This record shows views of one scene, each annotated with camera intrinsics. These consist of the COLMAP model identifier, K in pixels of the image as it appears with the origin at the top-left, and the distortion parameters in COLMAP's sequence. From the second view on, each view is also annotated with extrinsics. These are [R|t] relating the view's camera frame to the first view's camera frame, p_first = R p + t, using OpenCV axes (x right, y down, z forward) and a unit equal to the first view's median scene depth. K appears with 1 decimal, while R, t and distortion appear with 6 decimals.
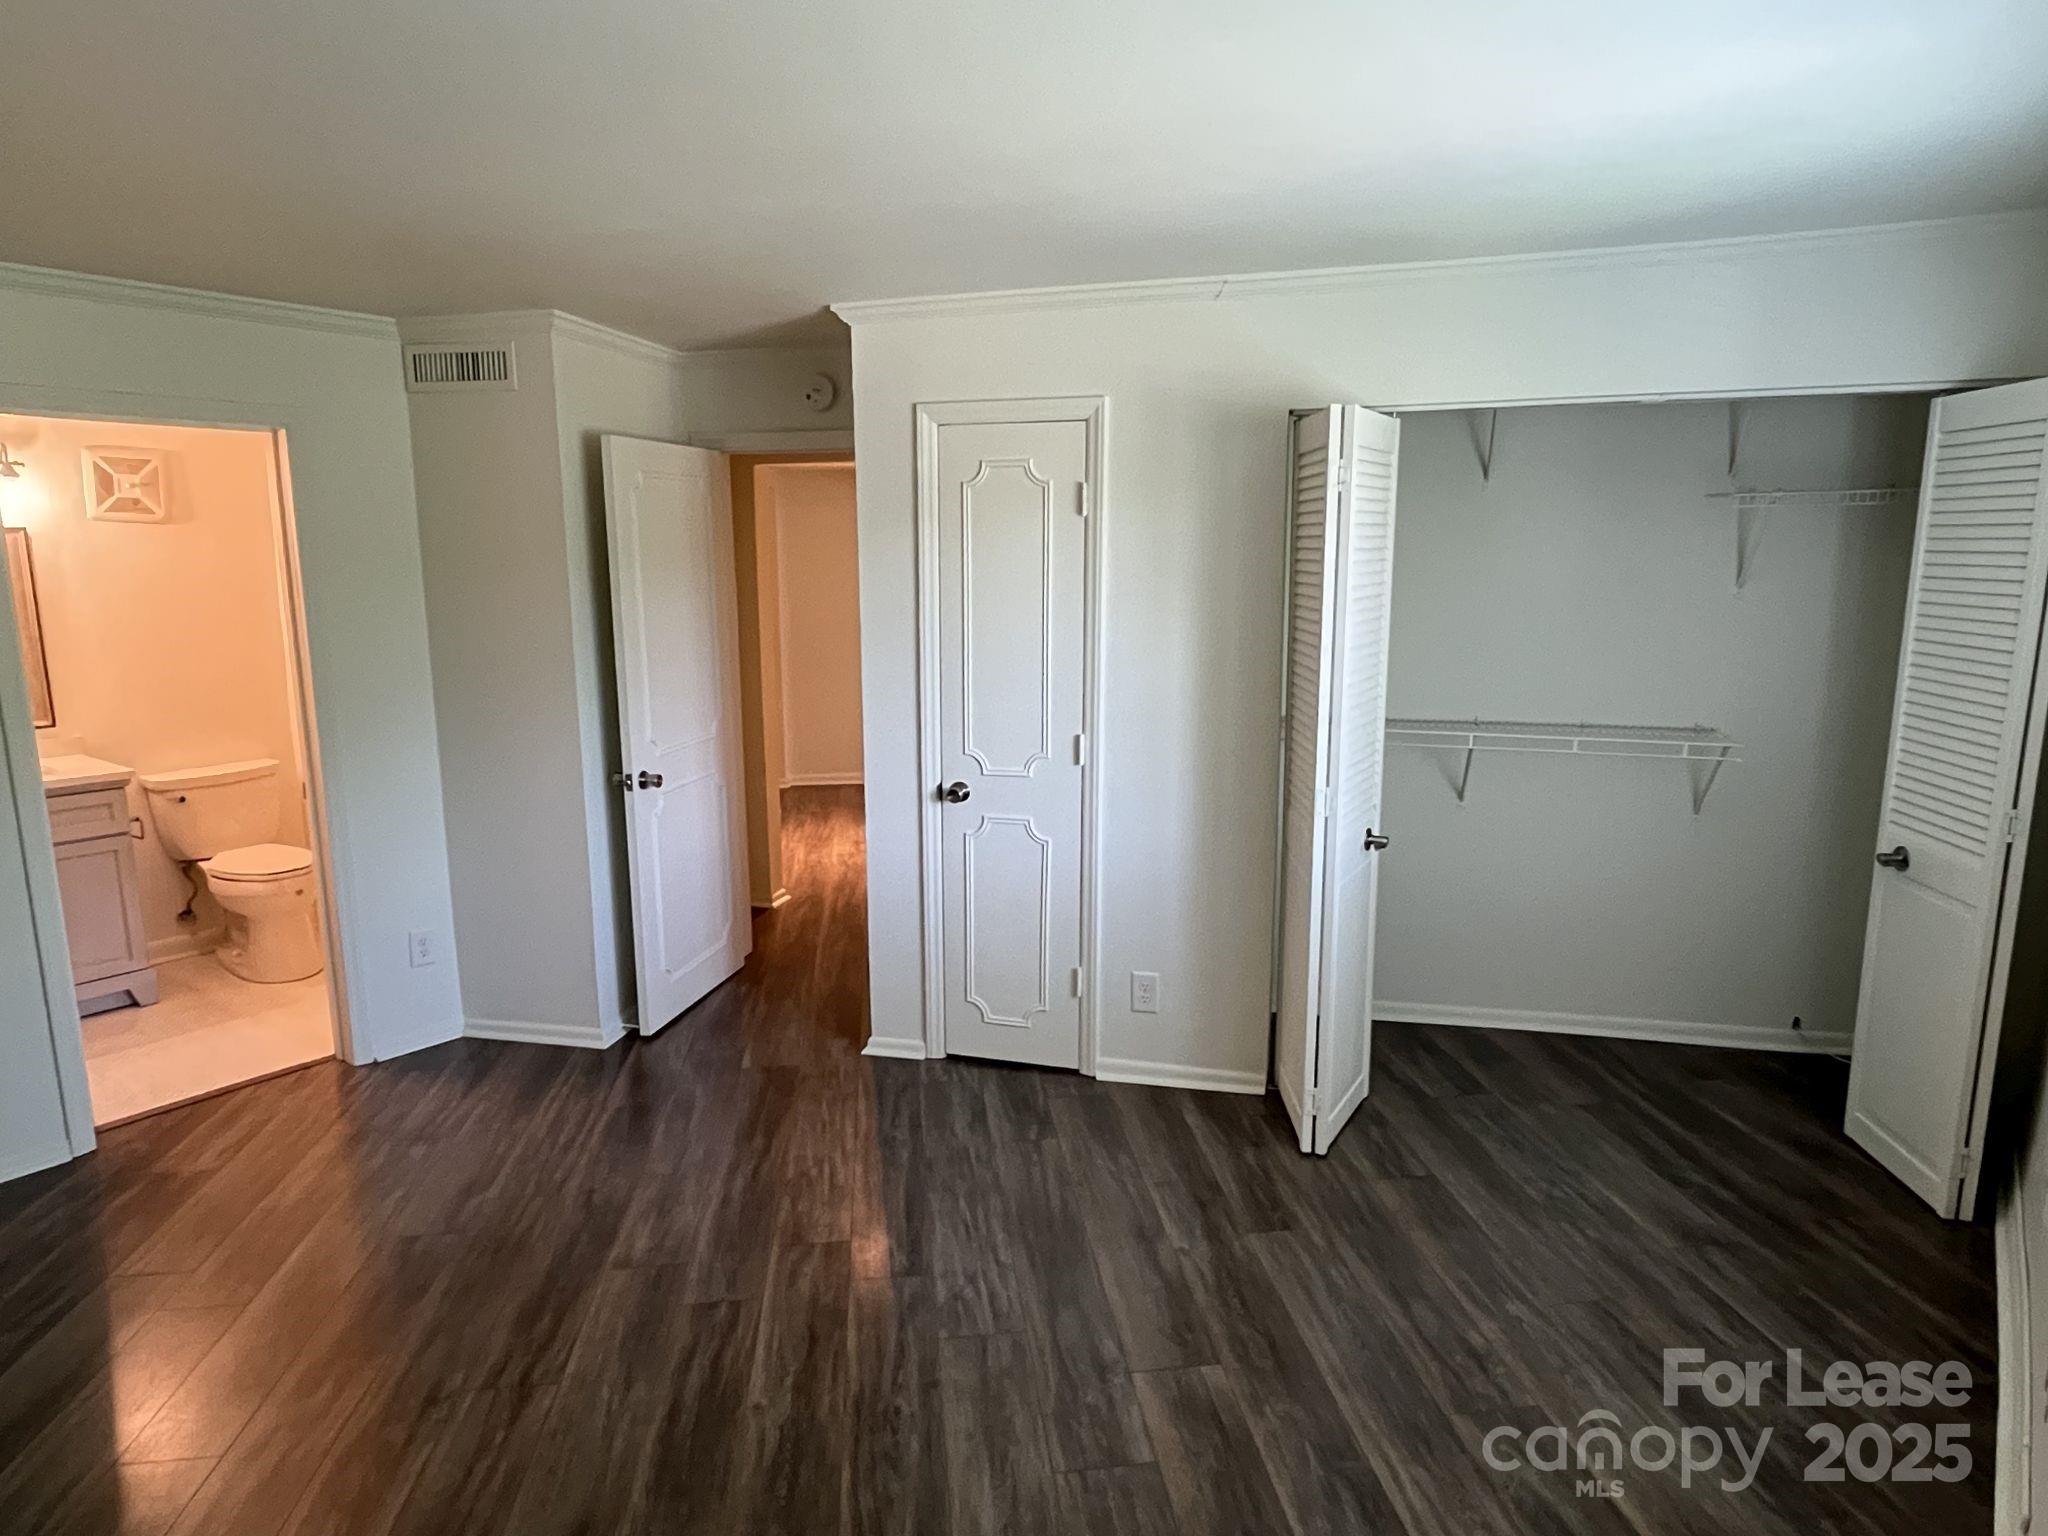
lens RADIAL K [[1217.9, 0, 1024.0], [0, 1217.9, 768.0], [0, 0, 1]] dist [0.003559, 0.001034]
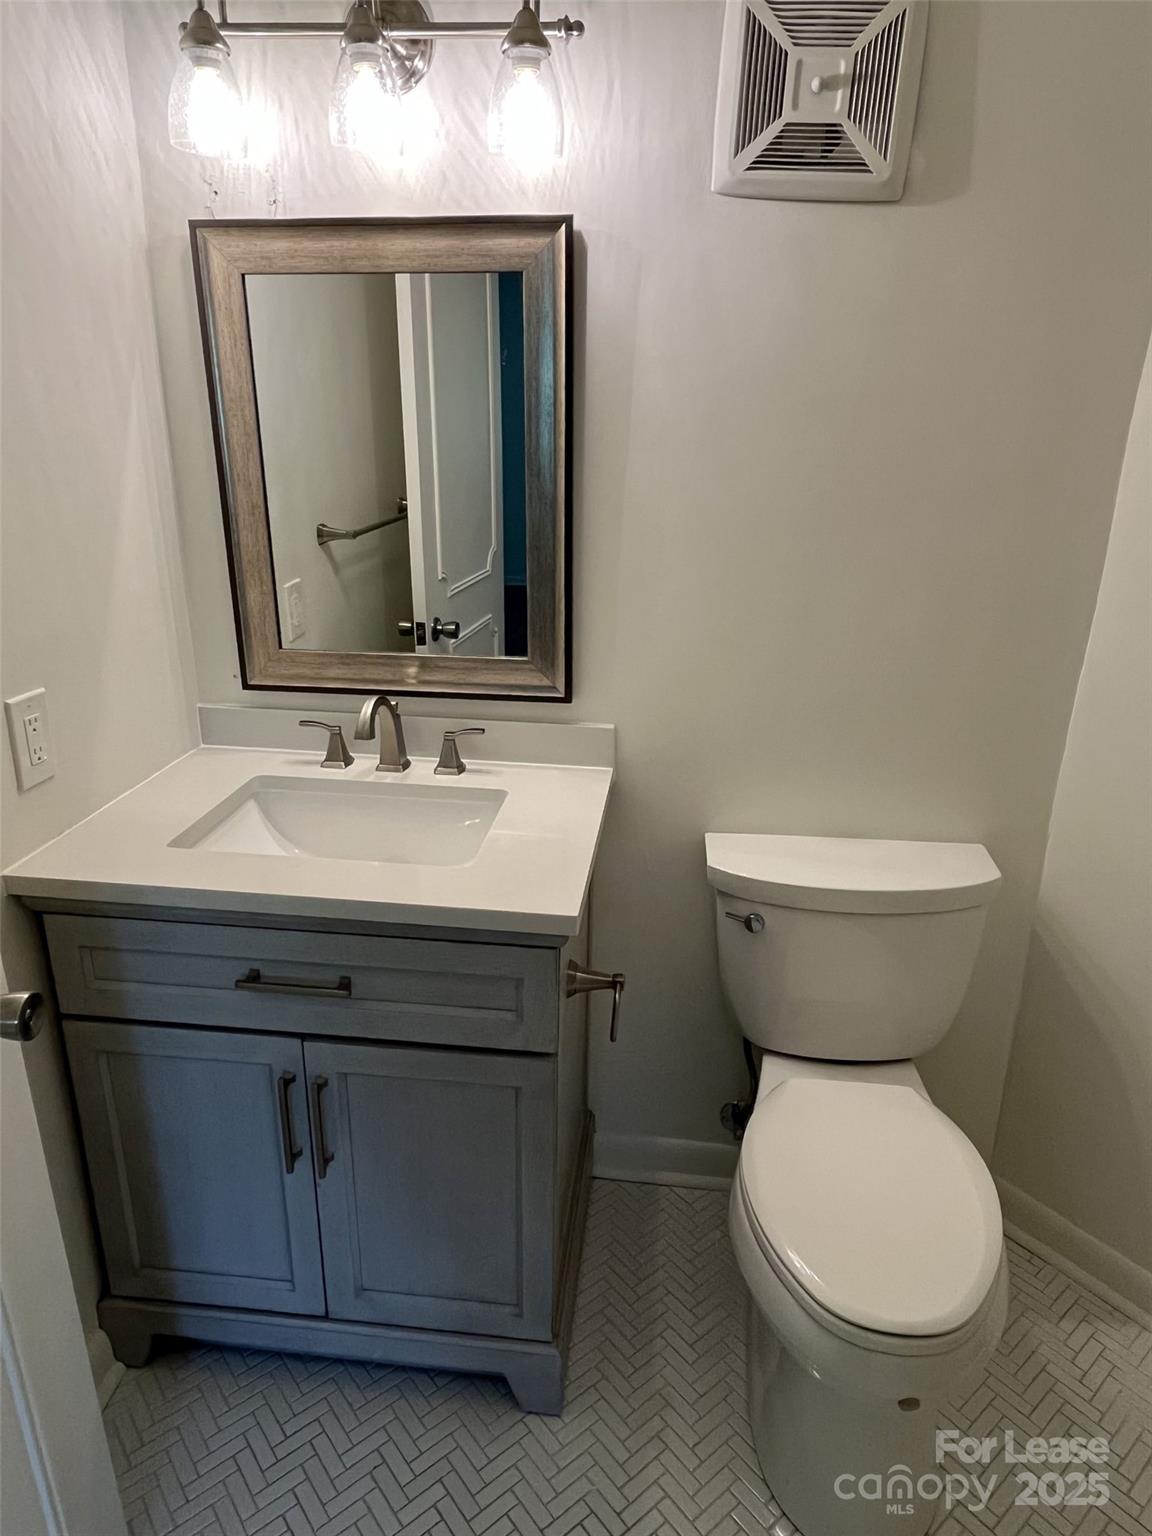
lens RADIAL K [[961.2, 0, 576.0], [0, 961.2, 768.0], [0, 0, 1]] dist [-0.013695, 0.001655]
pose [[0.520727, 0.291887, -0.802275, -0.491210], [-0.170635, 0.956359, 0.237194, -0.094567], [0.836497, 0.013383, 0.547808, 0.795477]]
